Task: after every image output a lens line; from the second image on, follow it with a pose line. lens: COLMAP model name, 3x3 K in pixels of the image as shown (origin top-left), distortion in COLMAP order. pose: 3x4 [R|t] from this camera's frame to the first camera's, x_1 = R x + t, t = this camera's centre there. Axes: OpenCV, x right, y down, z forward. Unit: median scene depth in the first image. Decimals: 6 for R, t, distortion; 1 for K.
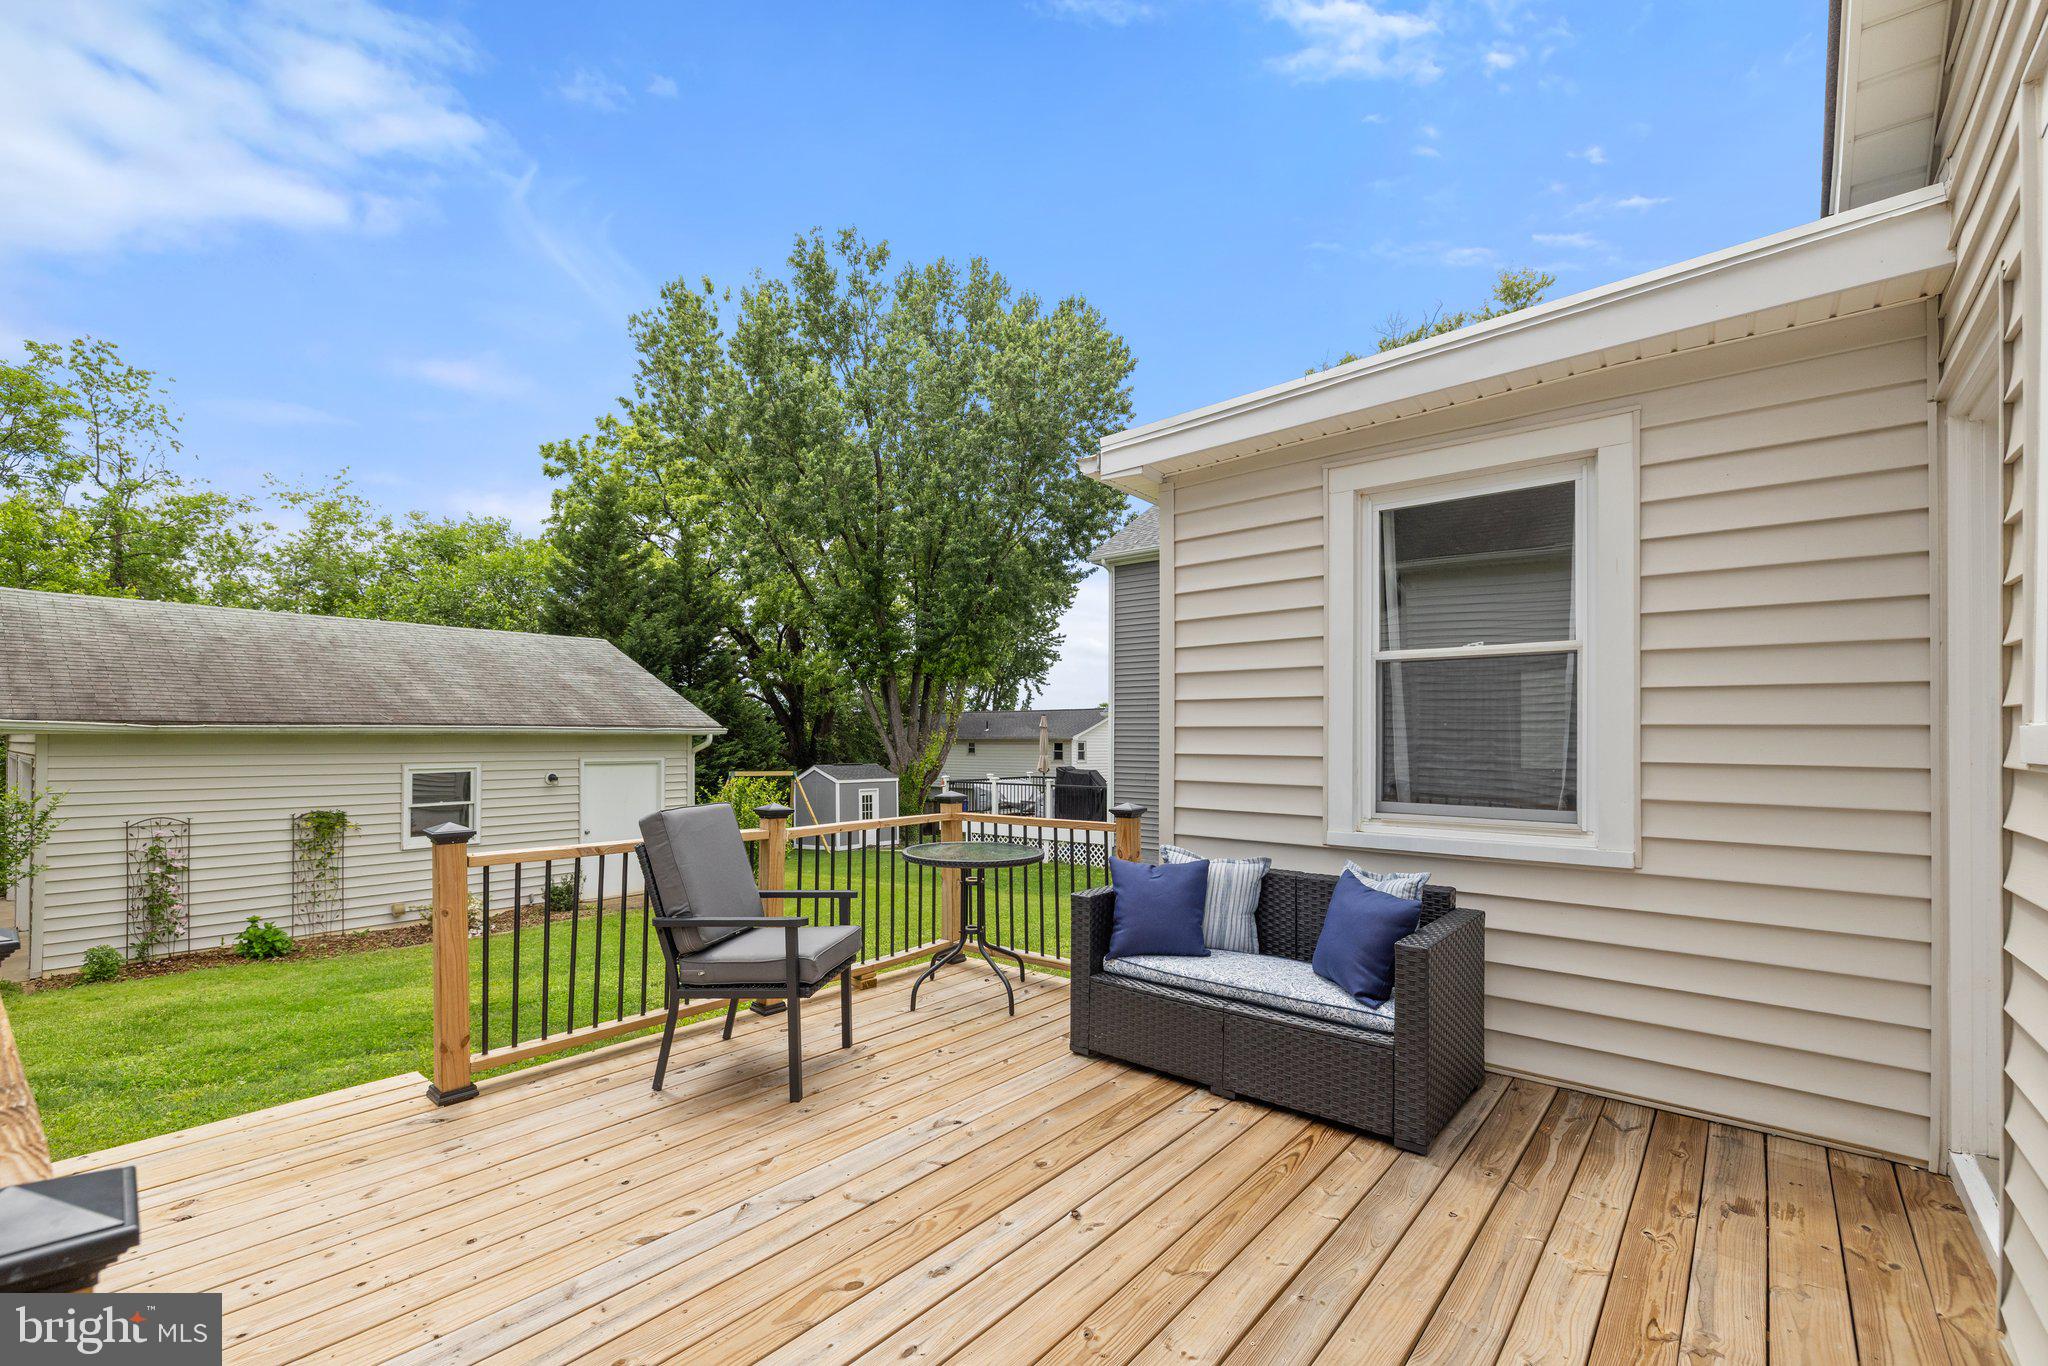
lens RADIAL K [[902.5, 0, 991.3], [0, 902.5, 718.4], [0, 0, 1]] dist [-0.004306, -0.001633]
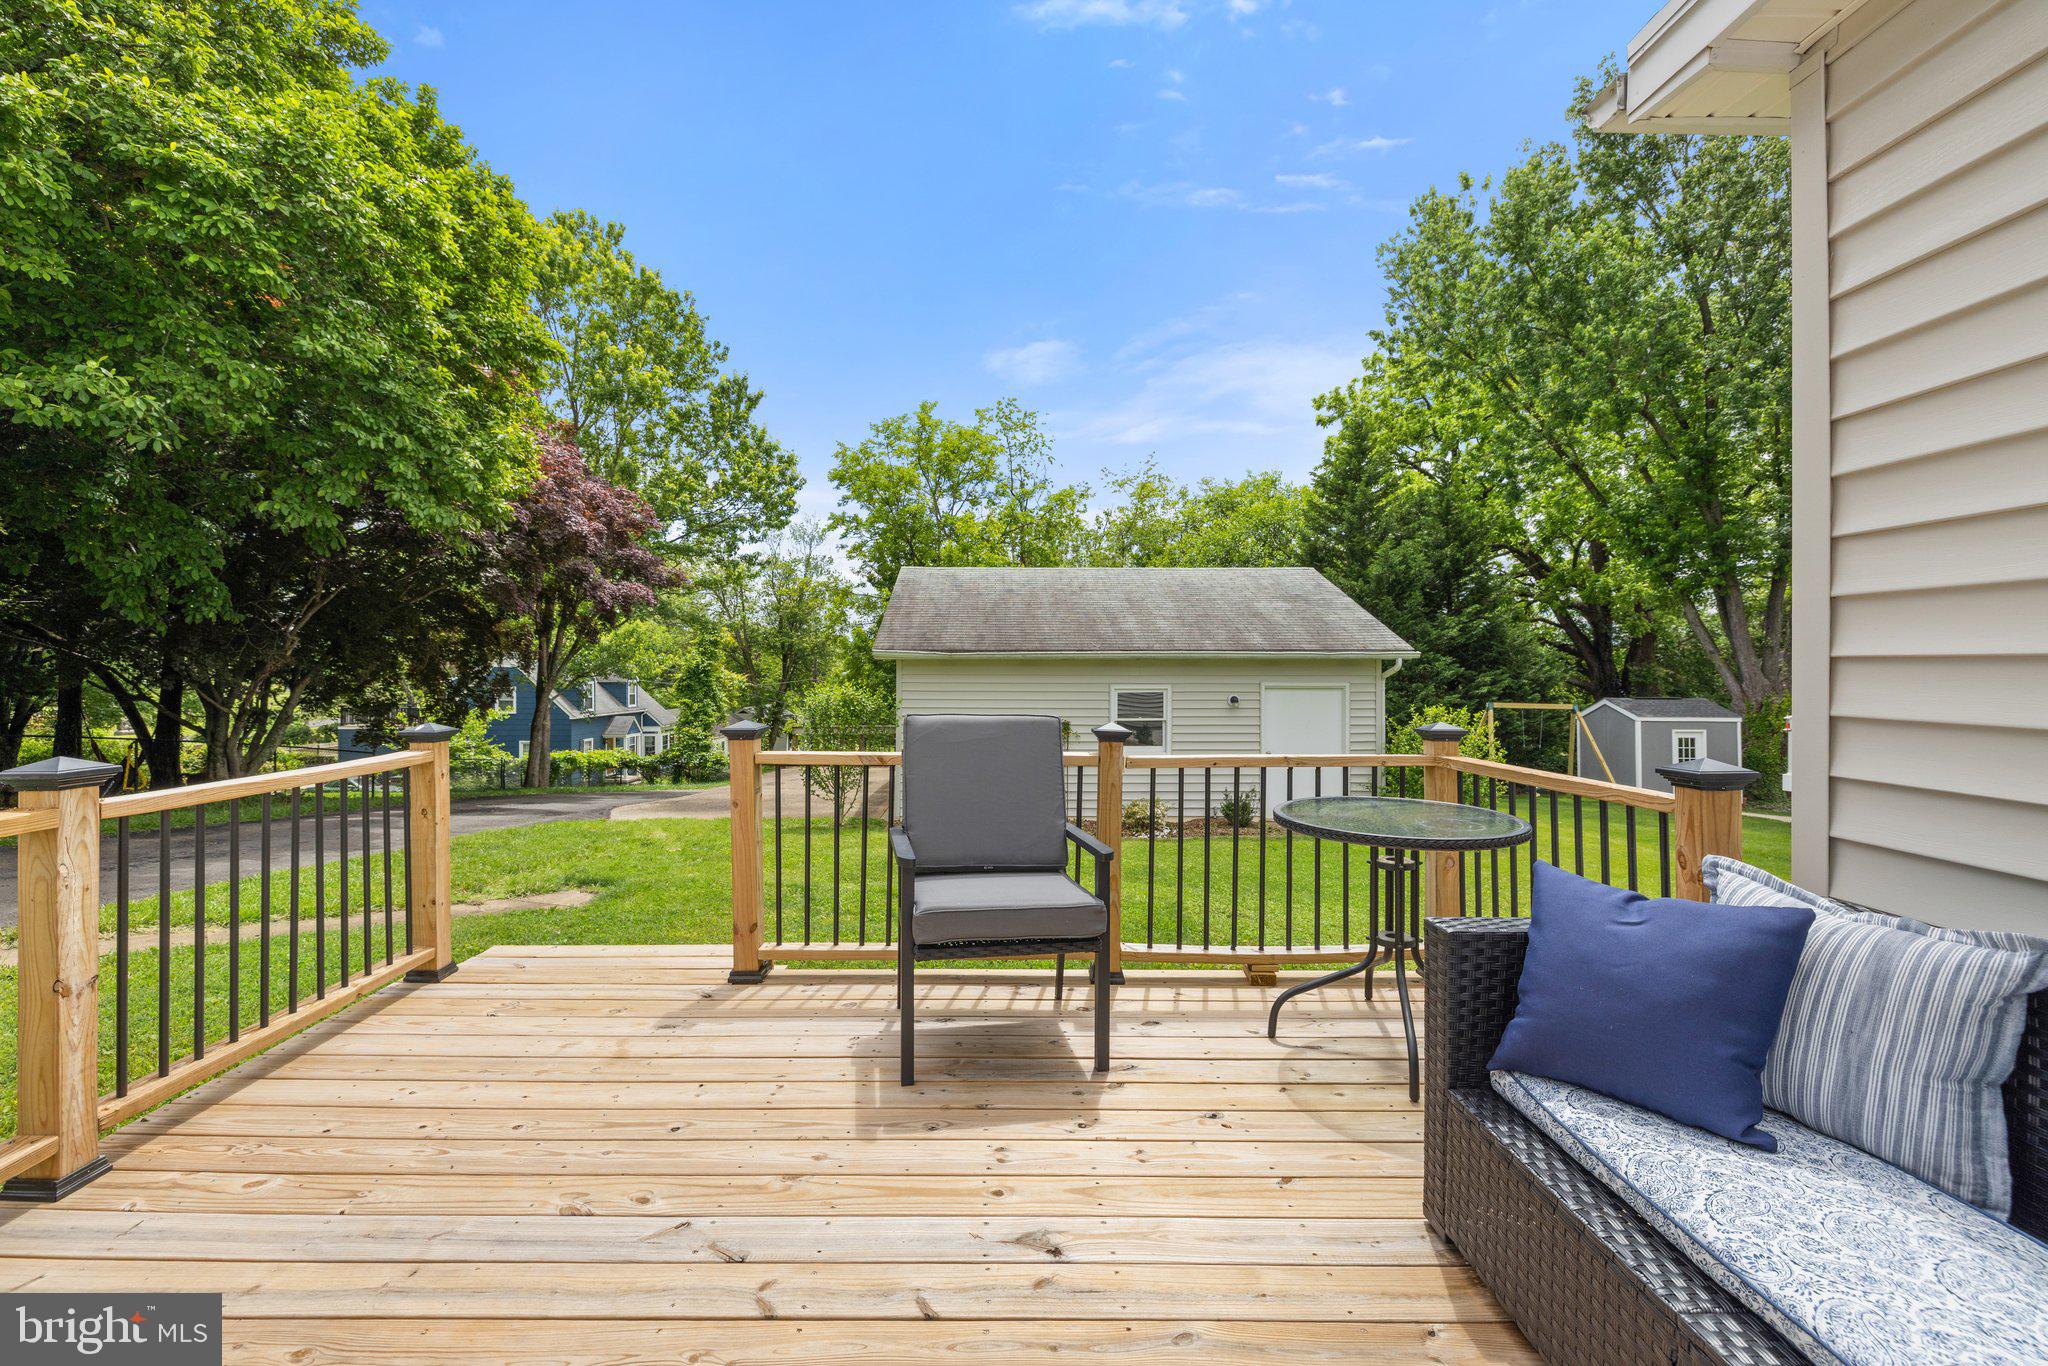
lens RADIAL K [[838.2, 0, 1017.1], [0, 838.2, 662.3], [0, 0, 1]] dist [0.000747, -0.000038]
pose [[0.645919, -0.007365, -0.763370, 0.052051], [0.016357, 0.999857, 0.004194, 0.006674], [0.763230, -0.015195, 0.645948, 0.085129]]
